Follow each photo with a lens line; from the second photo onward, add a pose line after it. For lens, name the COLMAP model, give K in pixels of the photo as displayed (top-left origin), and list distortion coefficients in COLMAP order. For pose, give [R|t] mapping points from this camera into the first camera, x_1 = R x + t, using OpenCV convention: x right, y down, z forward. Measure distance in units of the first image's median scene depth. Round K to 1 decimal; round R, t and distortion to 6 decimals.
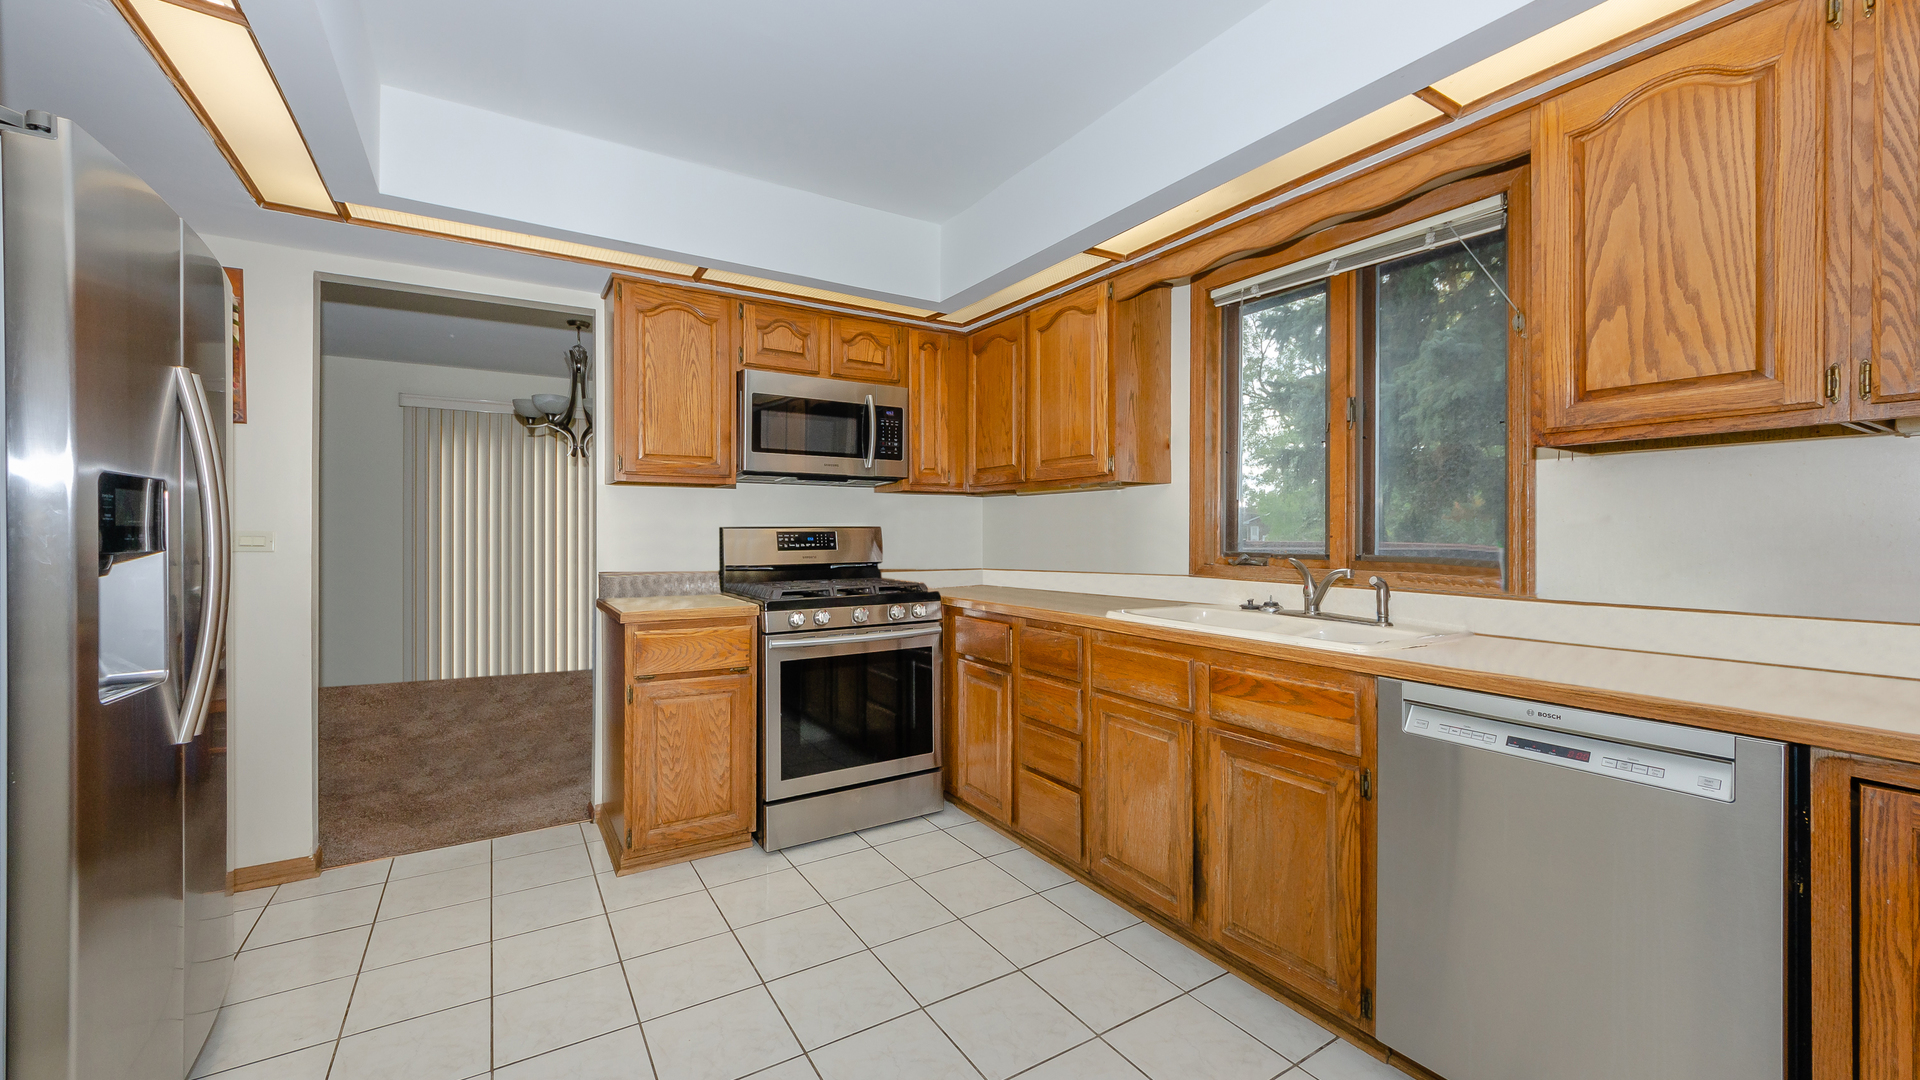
lens RADIAL K [[746.8, 0, 955.8], [0, 746.8, 534.1], [0, 0, 1]] dist [0.001362, -0.000043]
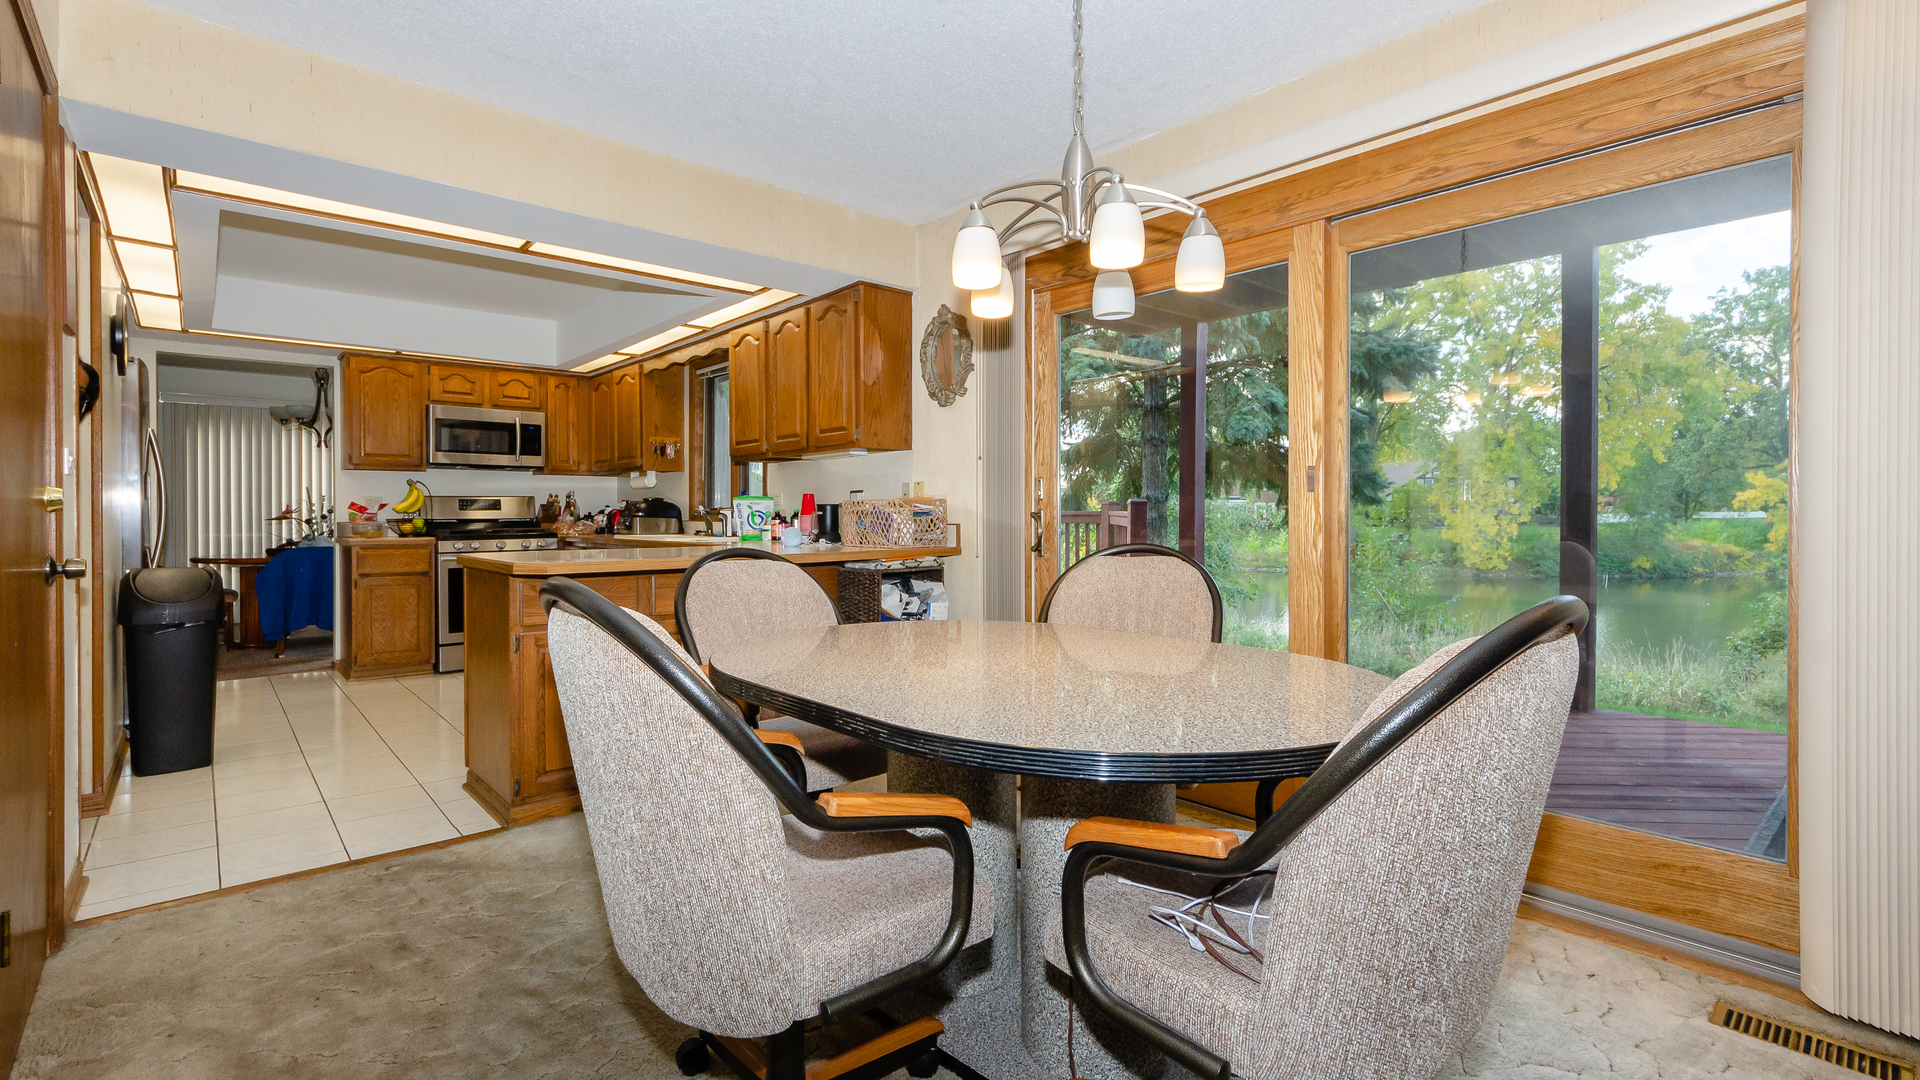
lens RADIAL K [[854.3, 0, 967.1], [0, 854.3, 529.1], [0, 0, 1]] dist [0.002353, 0.000669]
pose [[0.984037, -0.003345, 0.177931, 0.580238], [0.001929, 0.999965, 0.008131, 0.054308], [-0.177952, -0.007658, 0.984009, -1.156828]]
